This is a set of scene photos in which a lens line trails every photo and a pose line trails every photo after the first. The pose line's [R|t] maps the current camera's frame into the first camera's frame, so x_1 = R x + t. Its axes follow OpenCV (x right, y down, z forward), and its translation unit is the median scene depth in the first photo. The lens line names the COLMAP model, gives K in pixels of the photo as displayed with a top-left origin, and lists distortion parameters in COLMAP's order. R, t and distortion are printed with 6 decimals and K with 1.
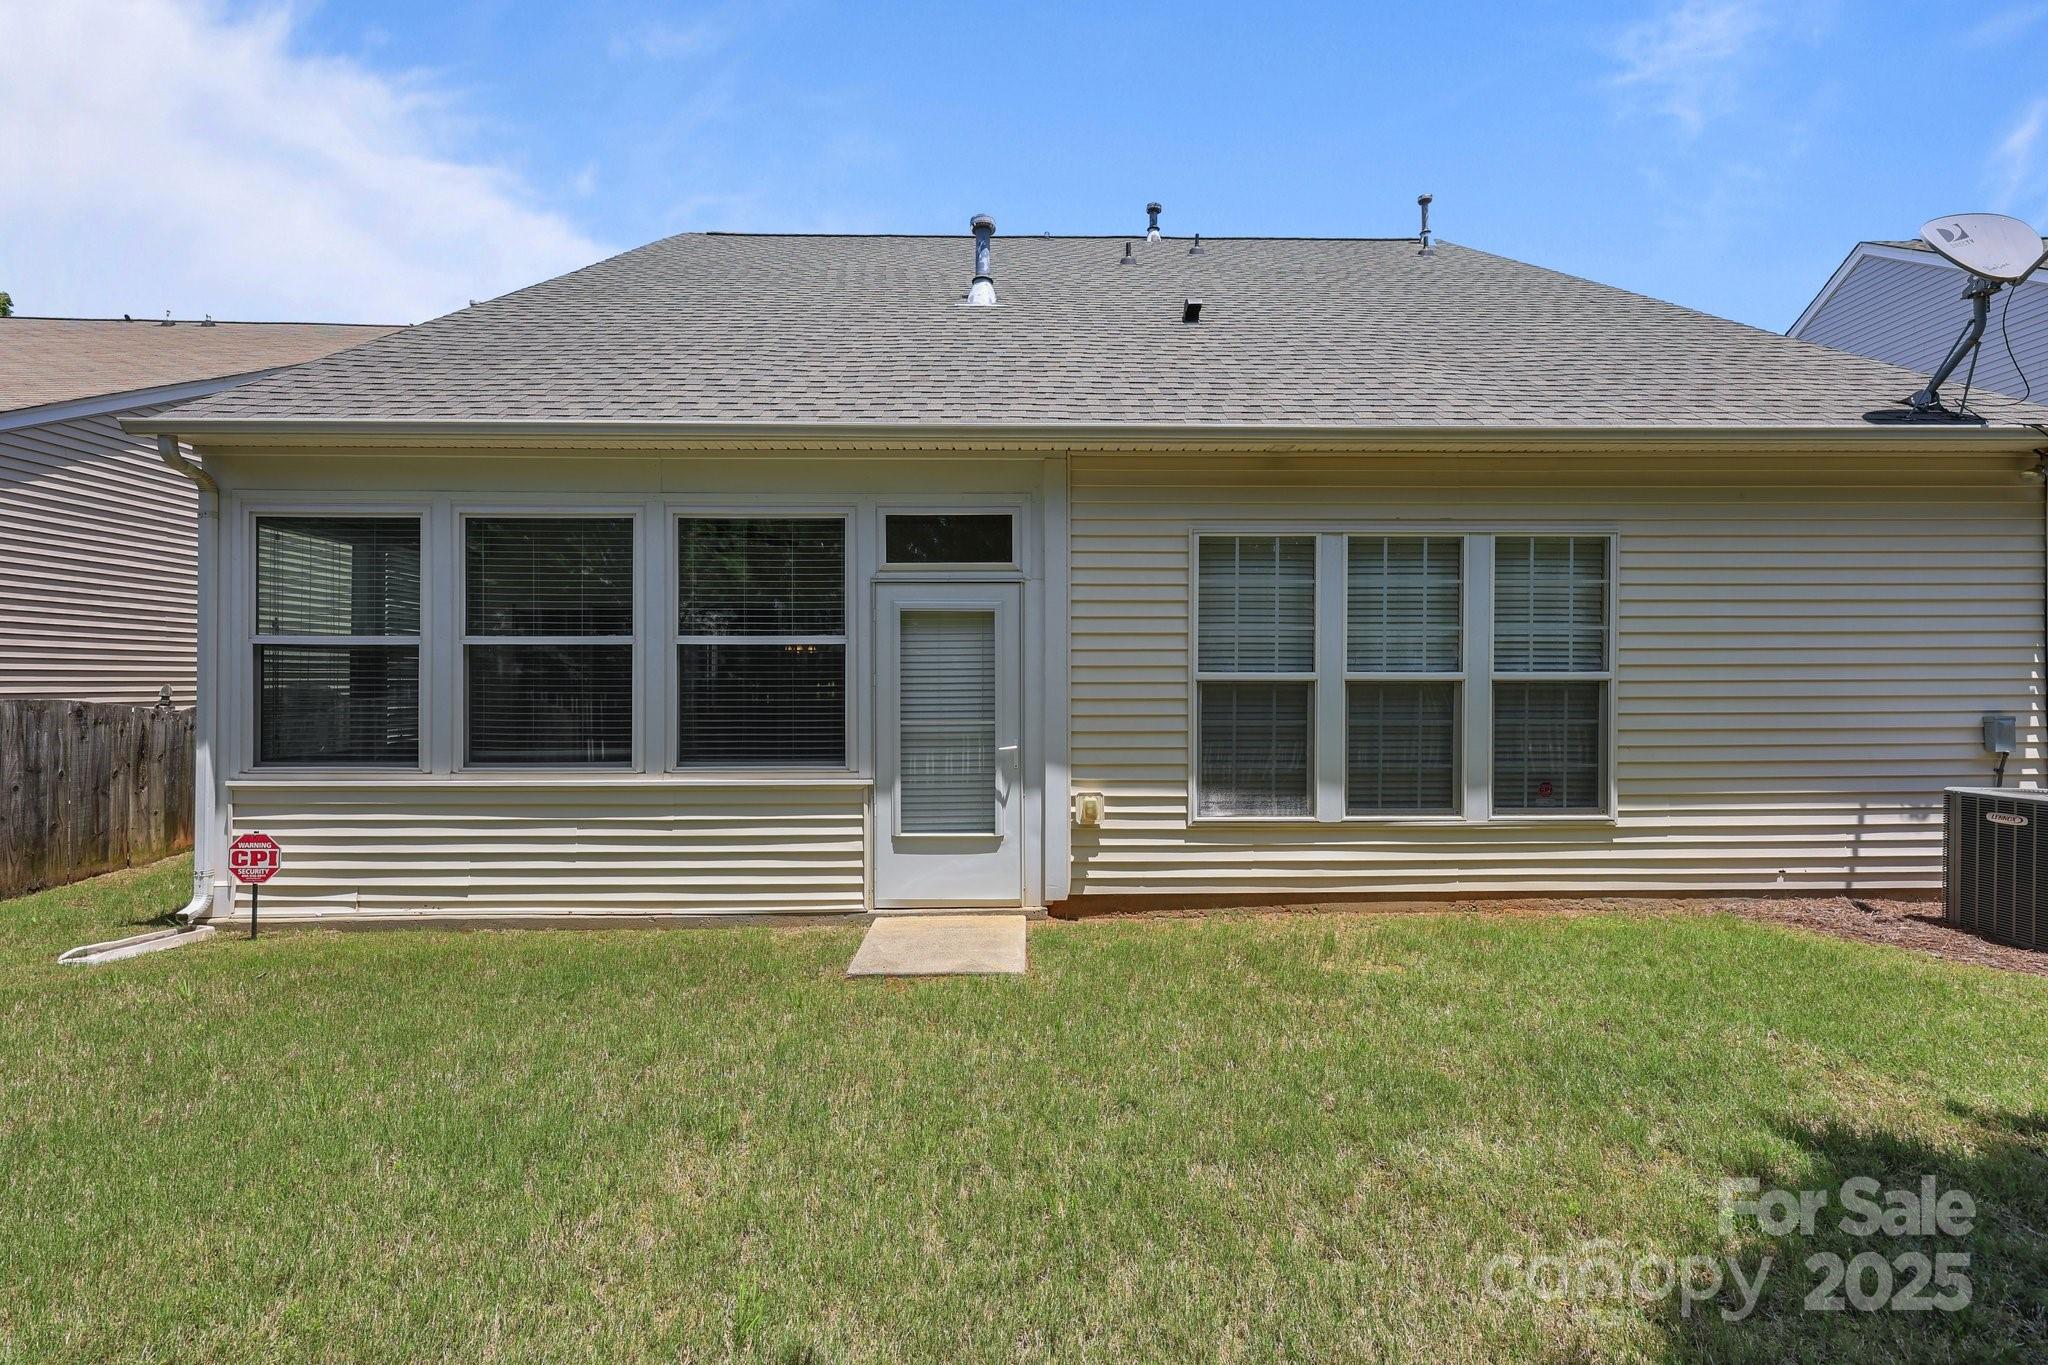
lens RADIAL K [[790.1, 0, 983.5], [0, 790.1, 678.7], [0, 0, 1]] dist [-0.000996, -0.000102]
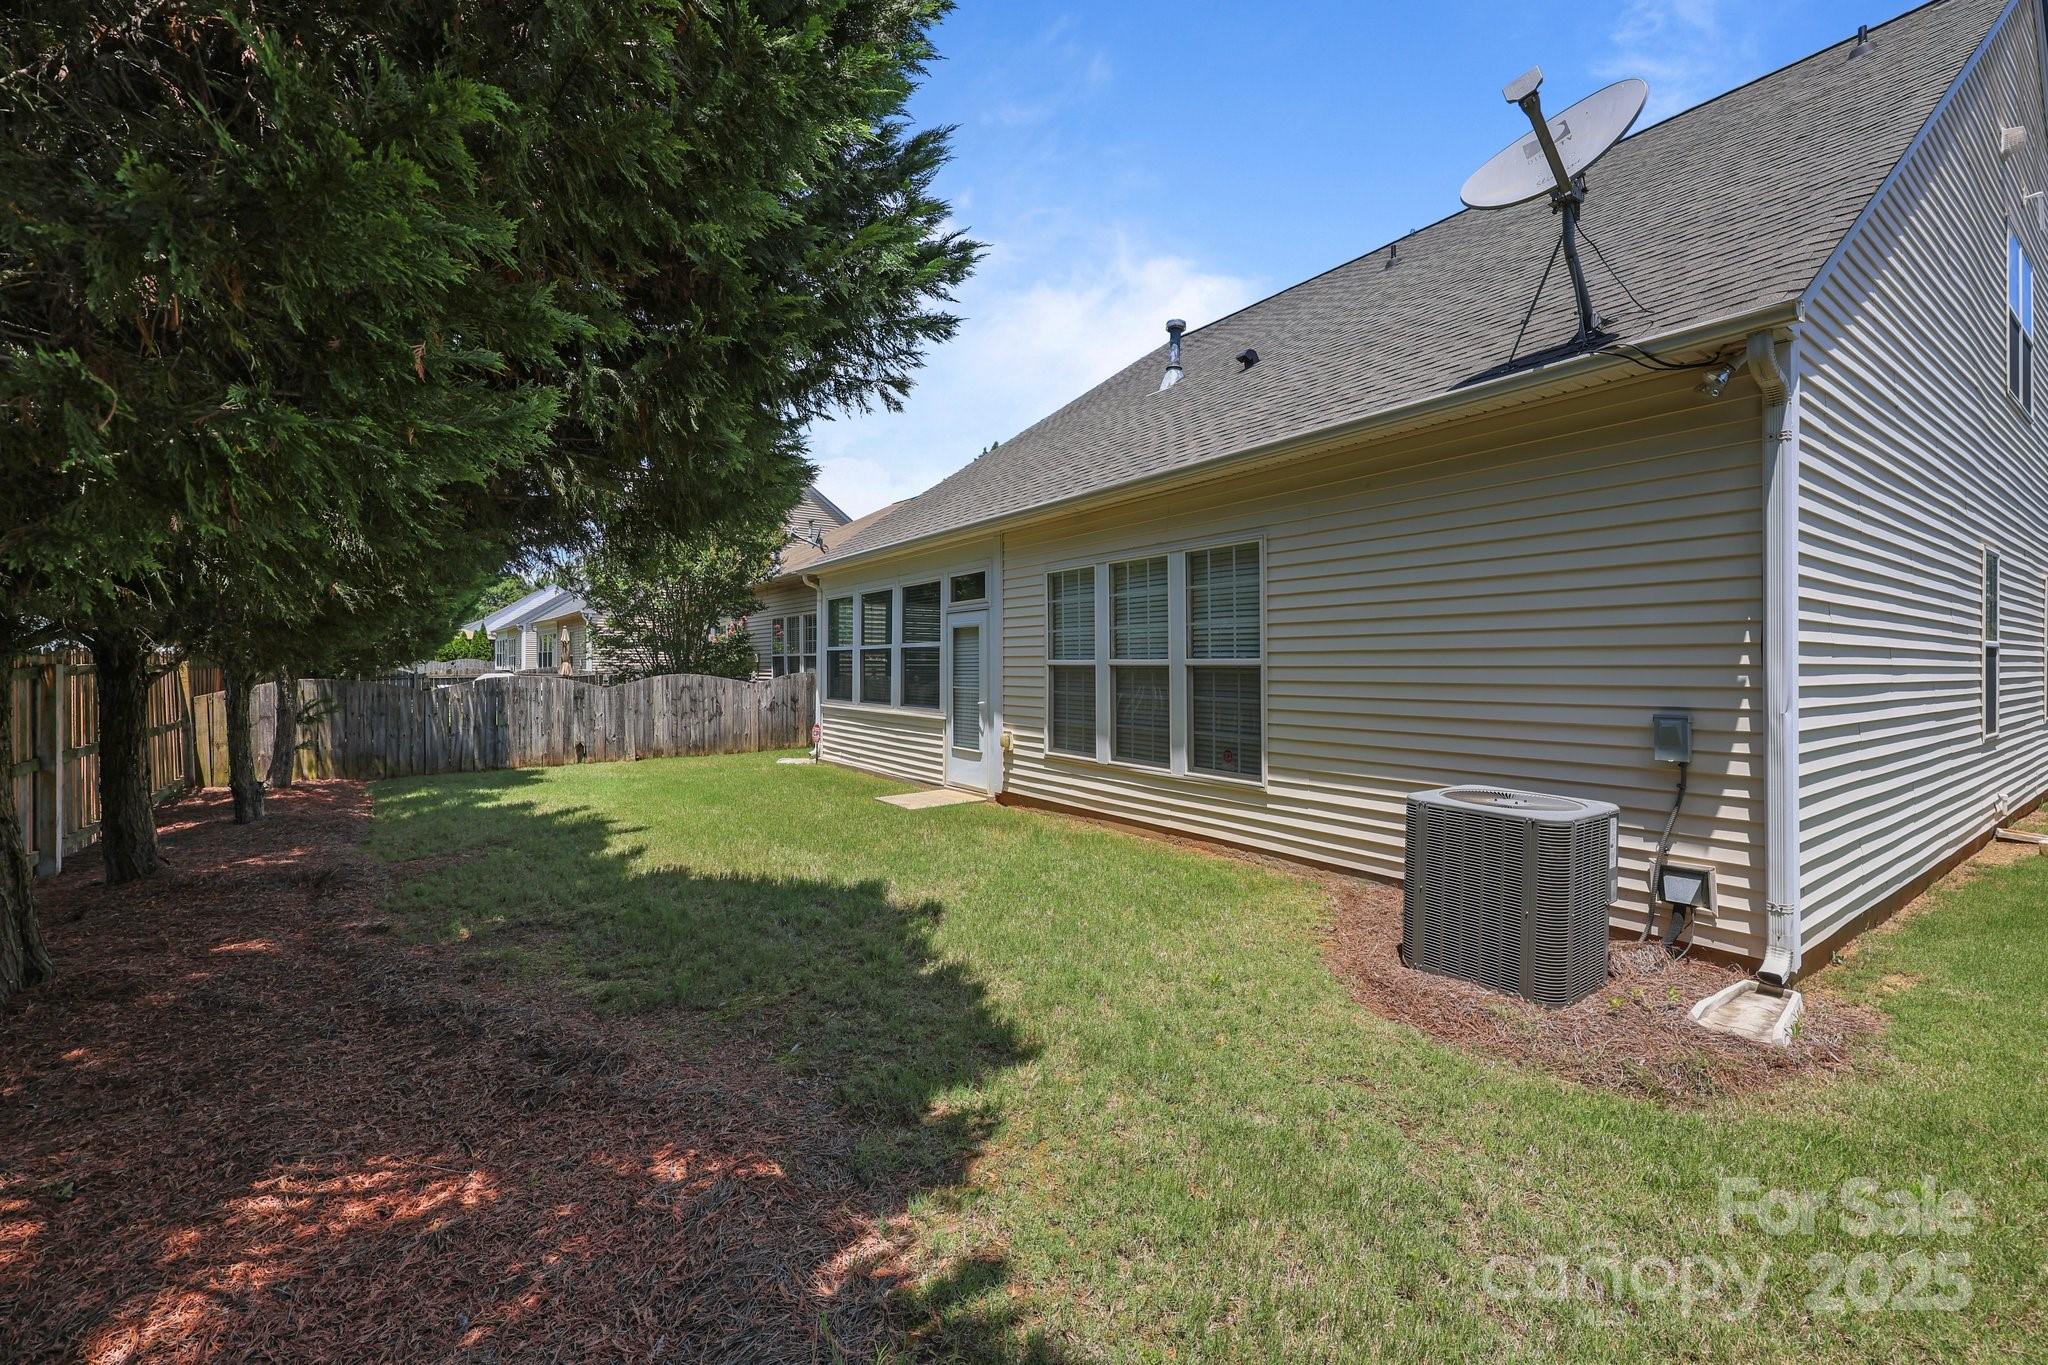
lens RADIAL K [[835.0, 0, 1018.5], [0, 835.0, 657.2], [0, 0, 1]] dist [0.000948, 0.000039]
pose [[0.555208, -0.005838, -0.831691, 1.625534], [0.004393, 0.999982, -0.004087, -0.007143], [0.831700, -0.001384, 0.555224, 0.027261]]
